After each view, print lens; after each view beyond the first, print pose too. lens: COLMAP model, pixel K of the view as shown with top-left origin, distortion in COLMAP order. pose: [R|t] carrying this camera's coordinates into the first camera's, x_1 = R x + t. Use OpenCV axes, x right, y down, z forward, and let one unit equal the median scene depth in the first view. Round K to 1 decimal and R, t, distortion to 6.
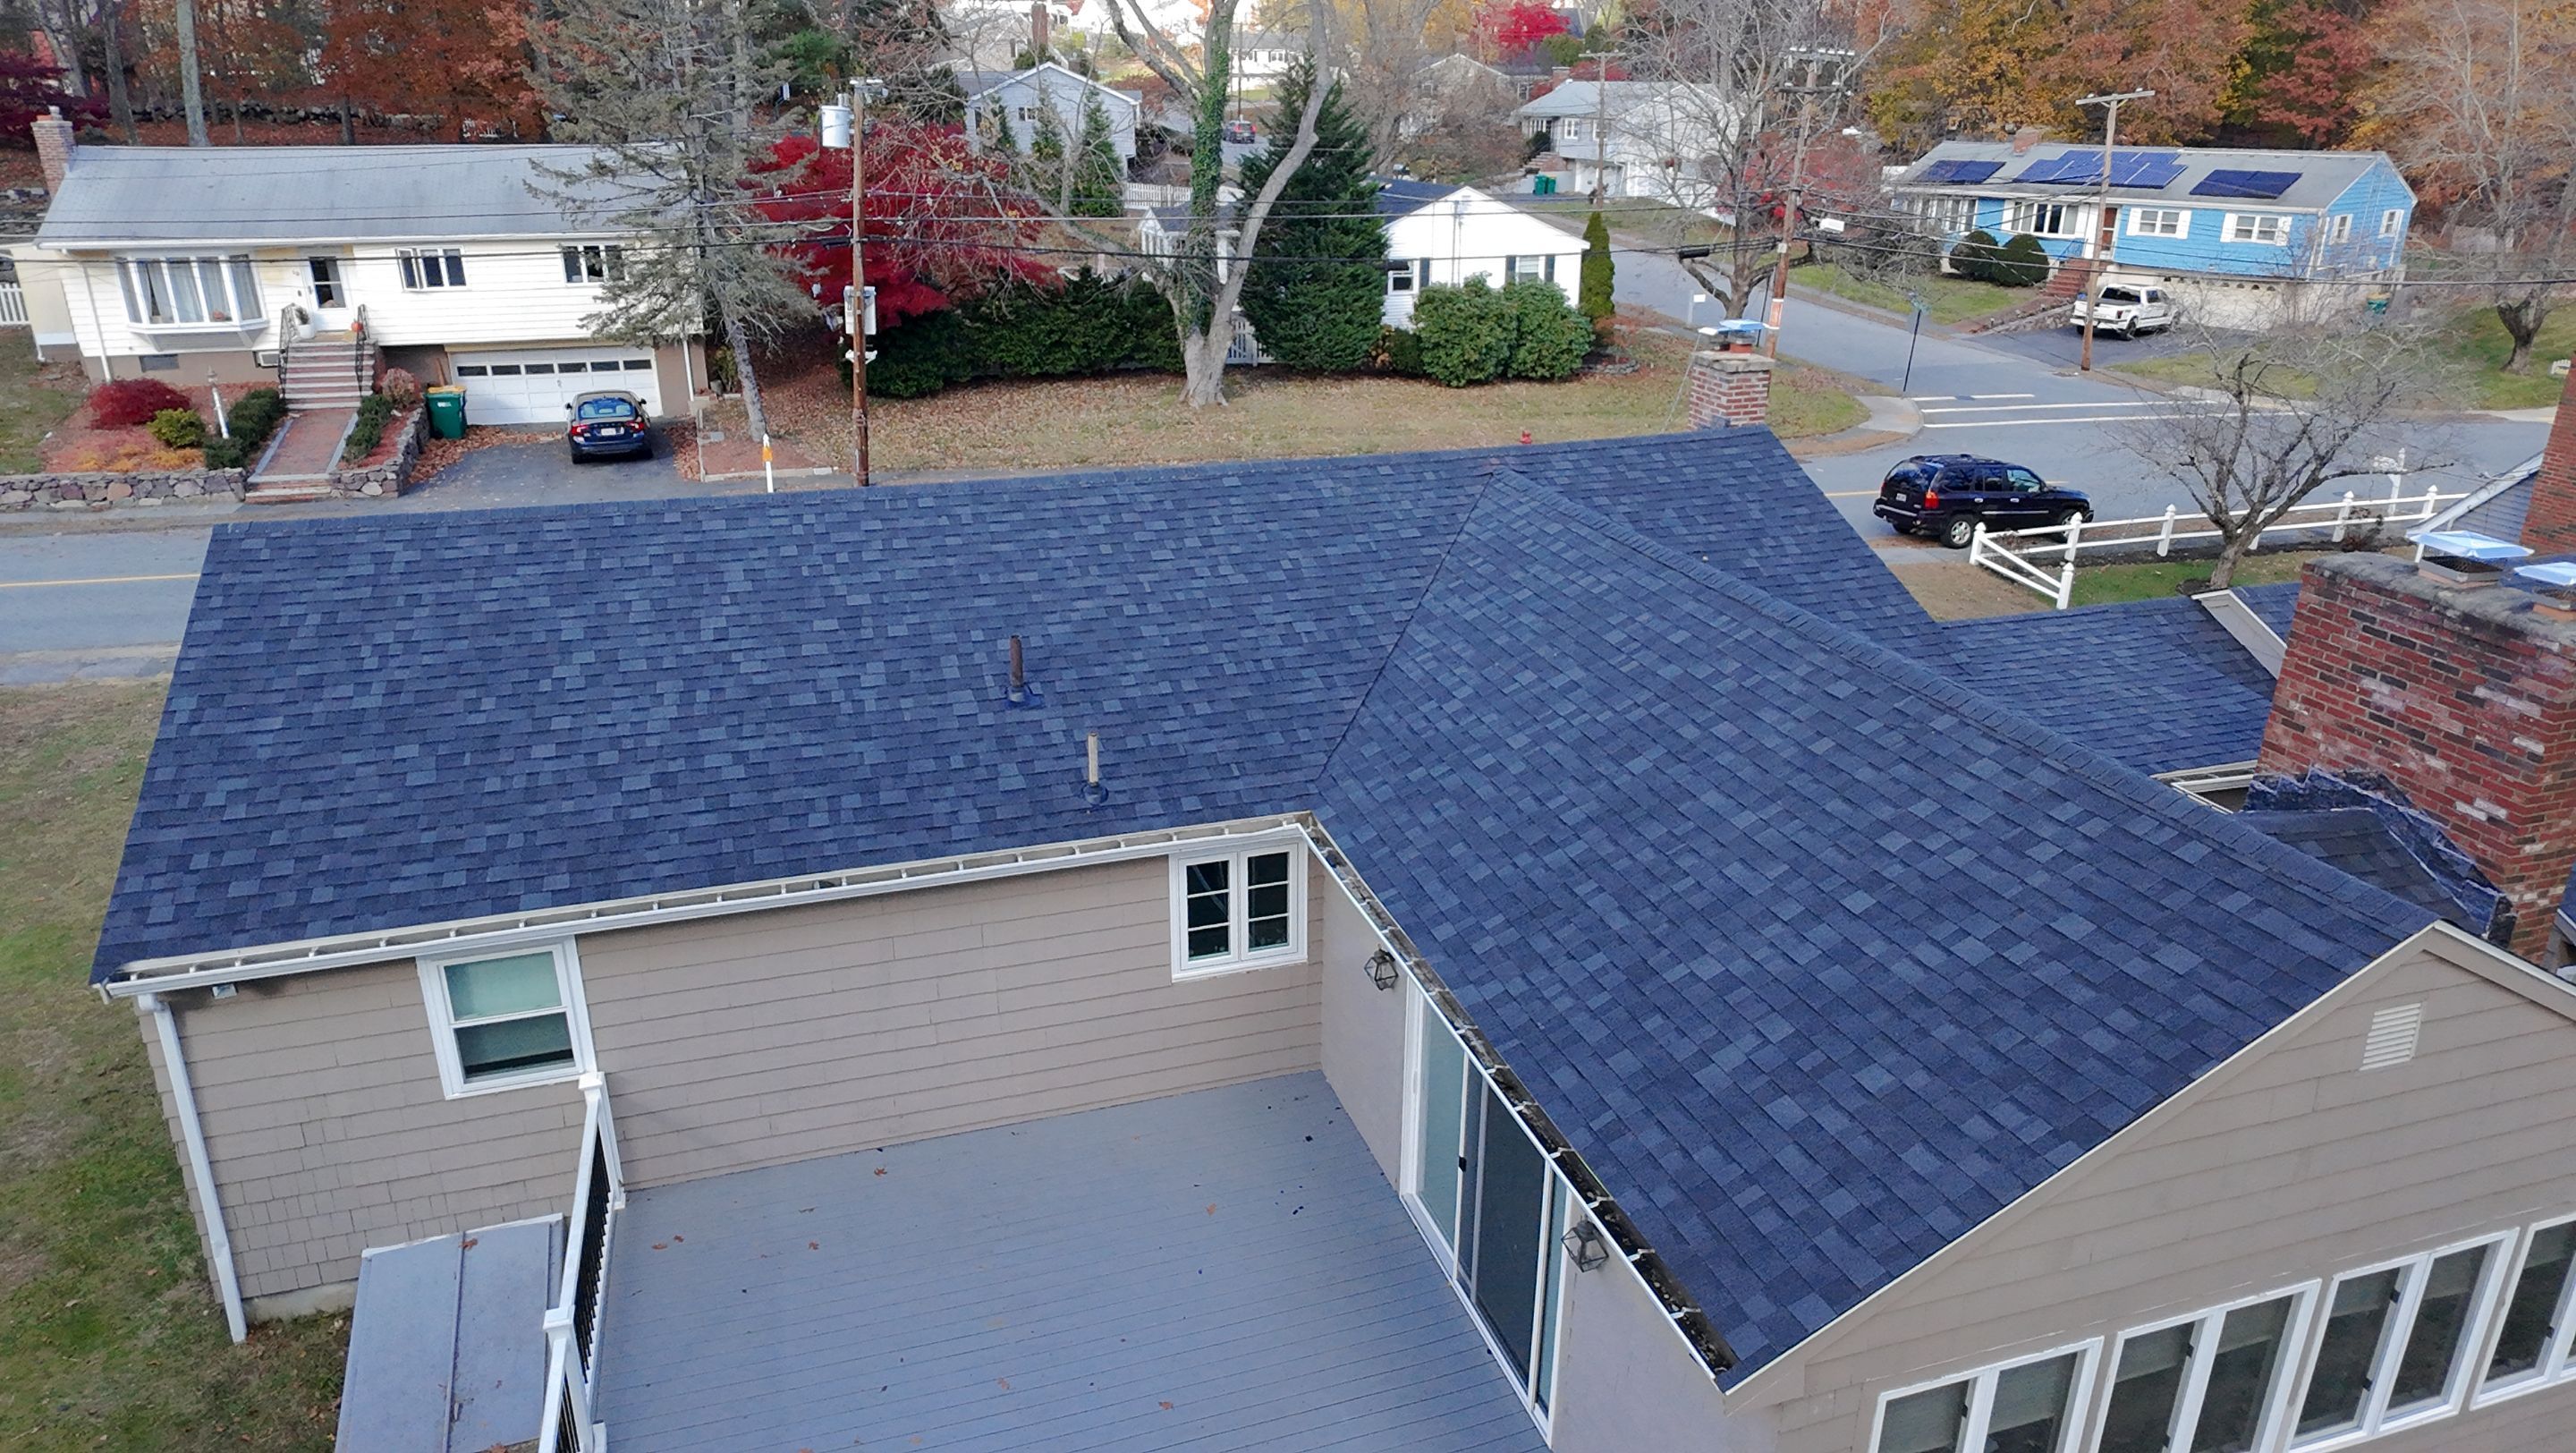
lens RADIAL K [[1636.8, 0, 1284.0], [0, 1636.8, 720.5], [0, 0, 1]] dist [0.005860, -0.004417]
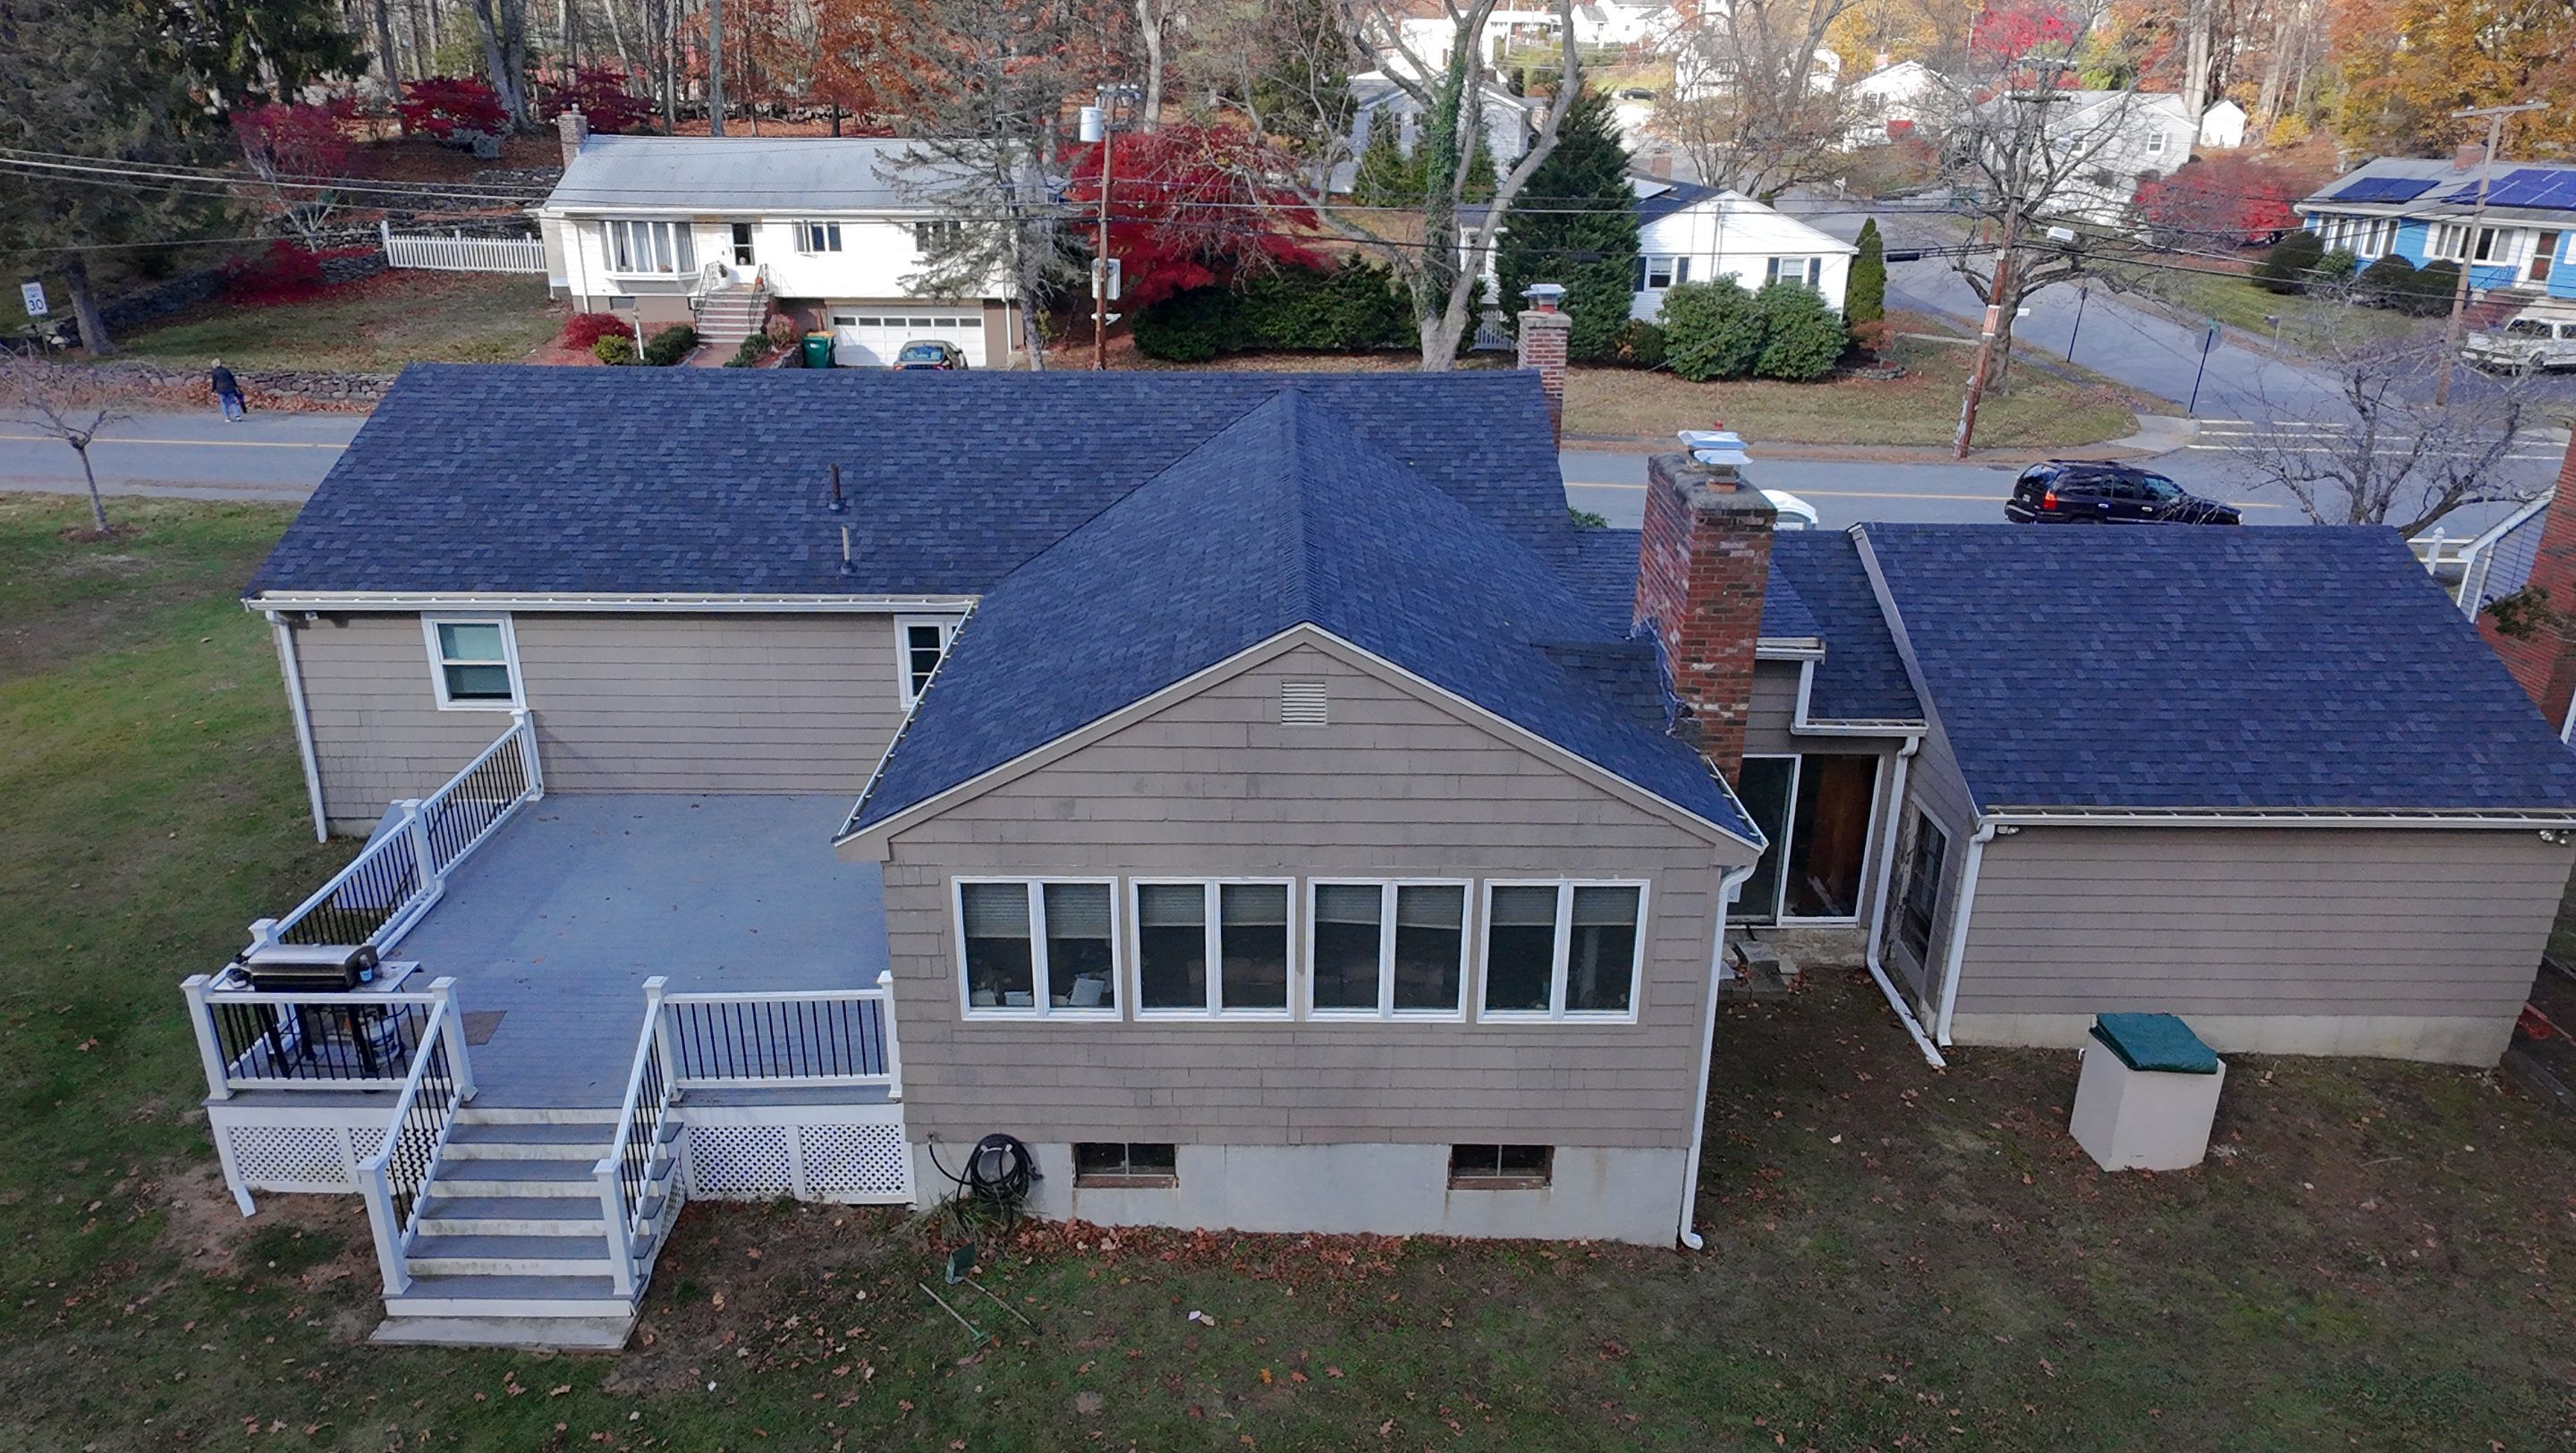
lens RADIAL K [[1636.8, 0, 1282.4], [0, 1636.8, 714.6], [0, 0, 1]] dist [0.005860, -0.004417]
pose [[0.954918, 0.109463, -0.275951, 0.235255], [-0.111593, 0.993722, 0.008022, 0.041701], [0.275097, 0.023134, 0.961138, -0.104726]]
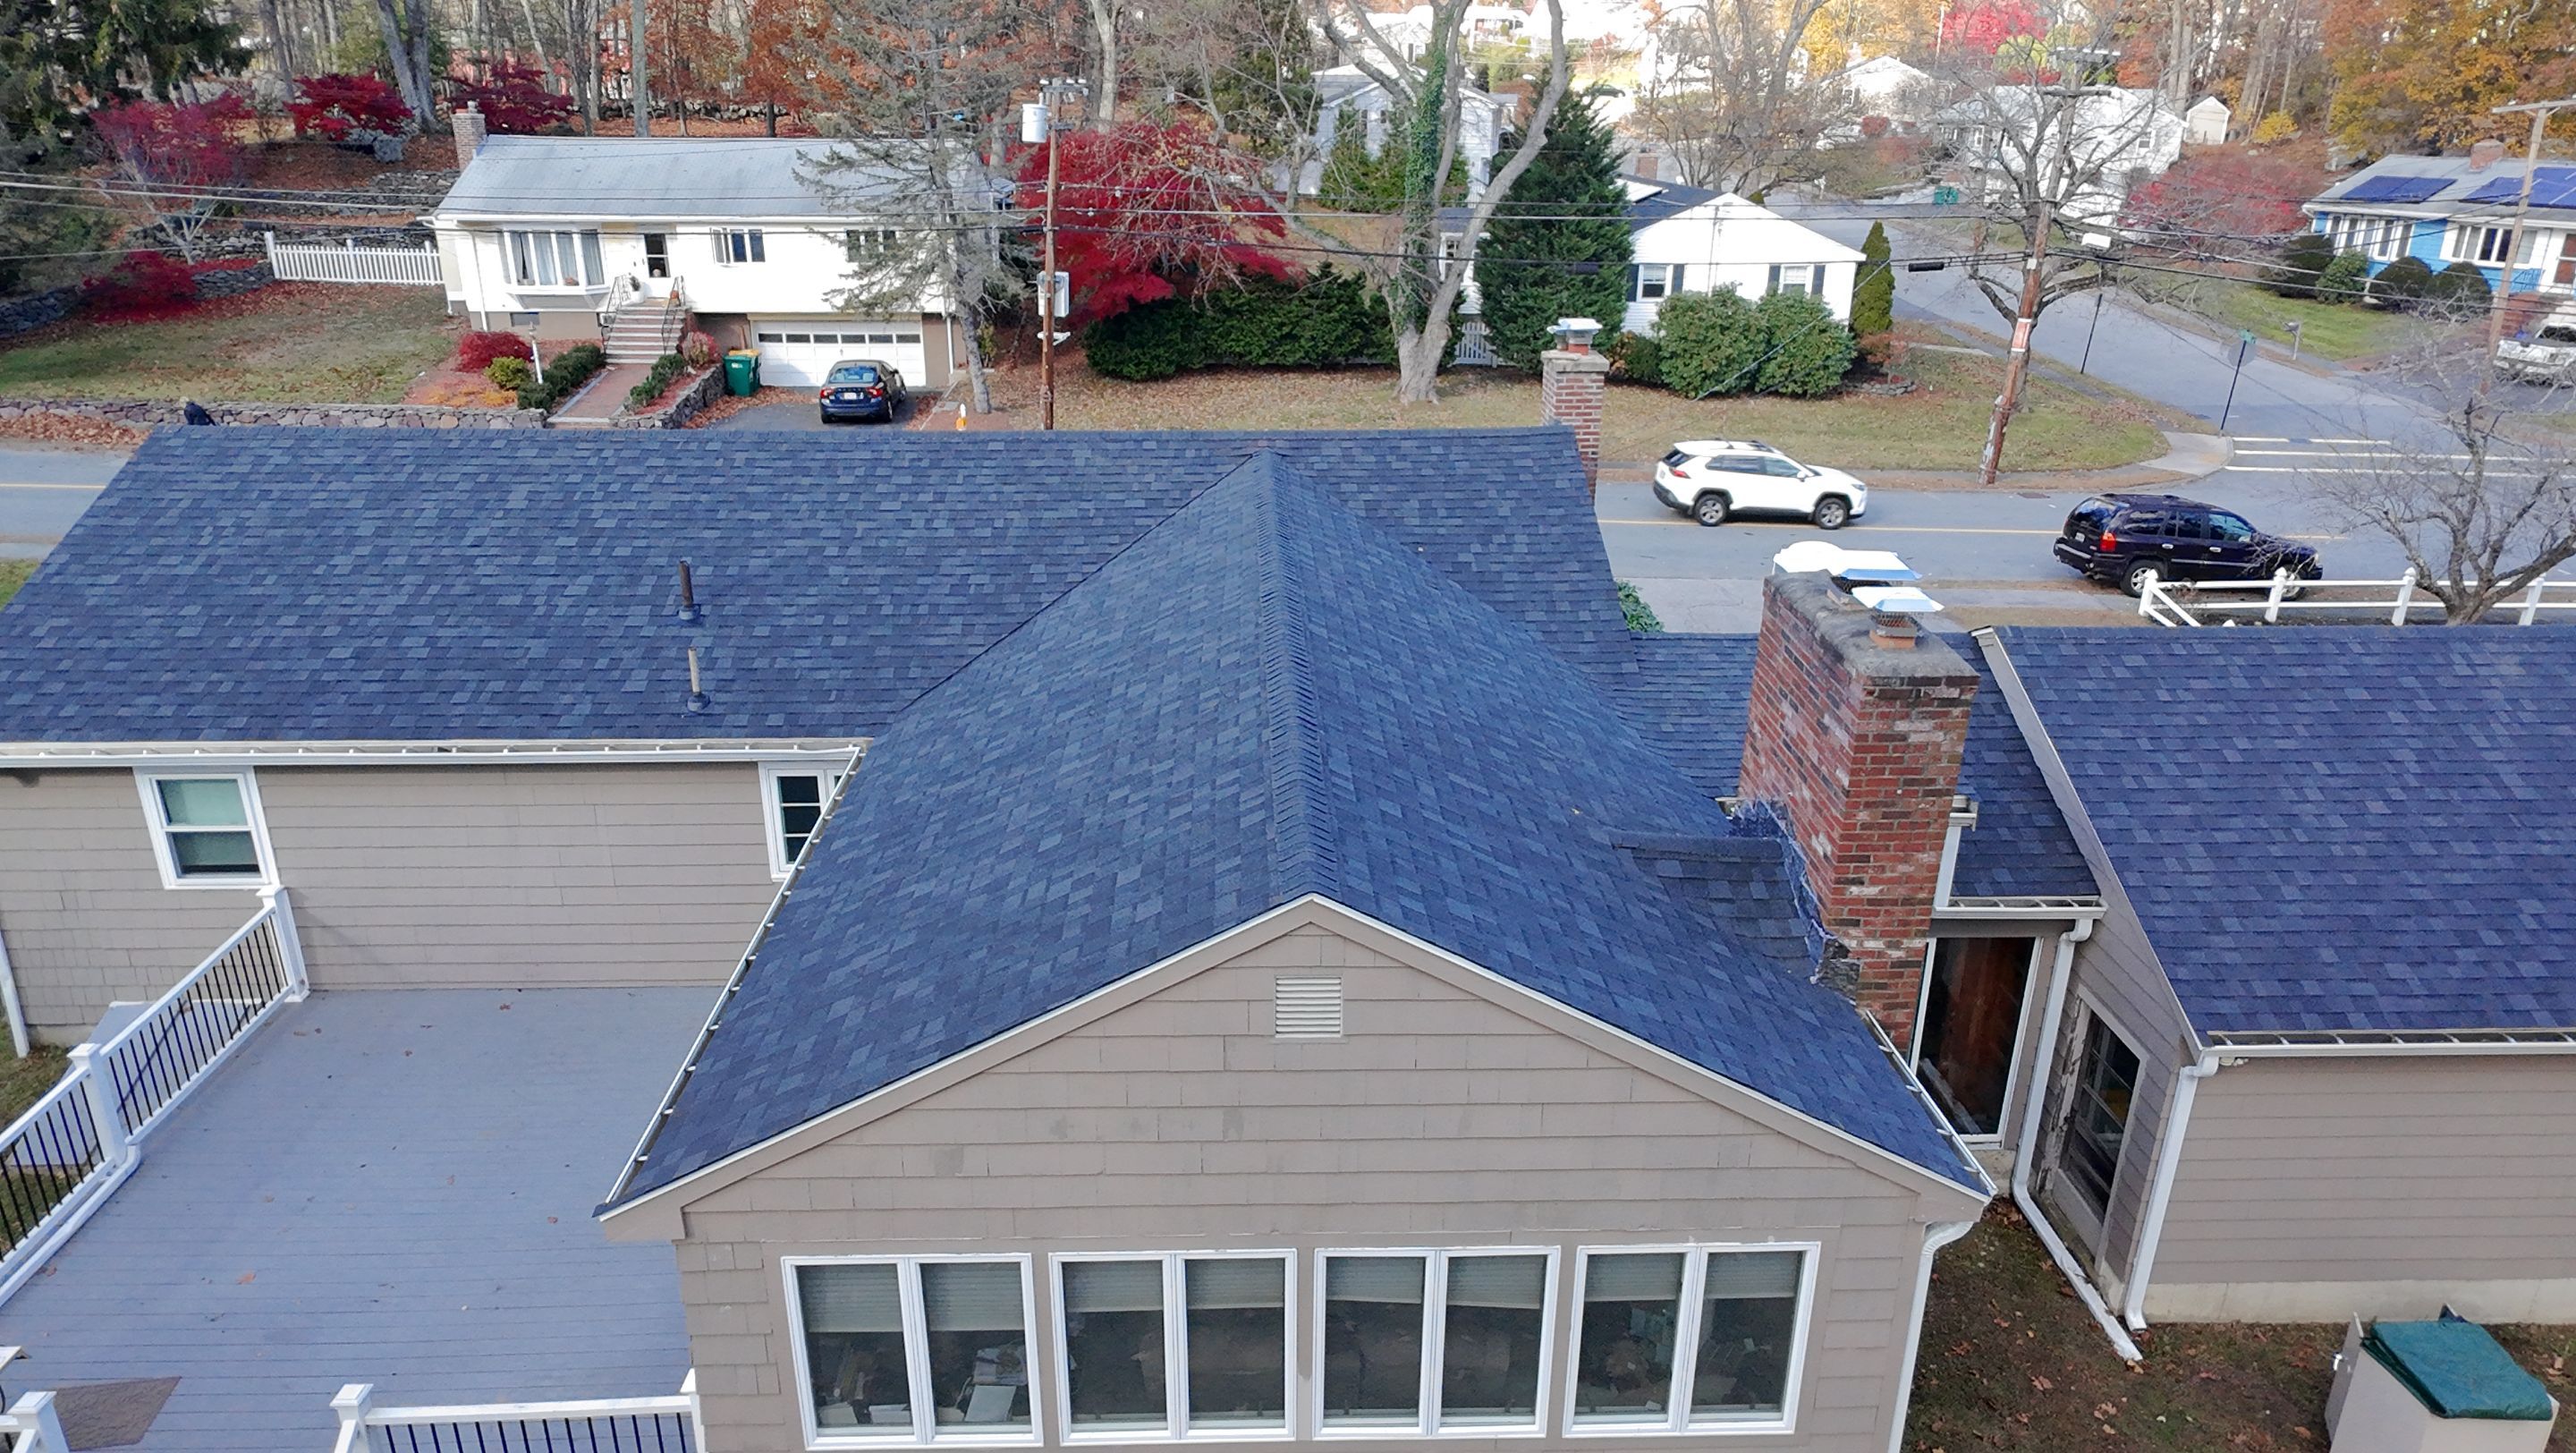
lens RADIAL K [[1636.8, 0, 1283.7], [0, 1636.8, 718.3], [0, 0, 1]] dist [0.005860, -0.004417]
pose [[0.961839, 0.100777, -0.254382, 0.195691], [-0.101849, 0.994759, 0.008988, 0.001549], [0.253954, 0.017263, 0.967062, 0.003559]]
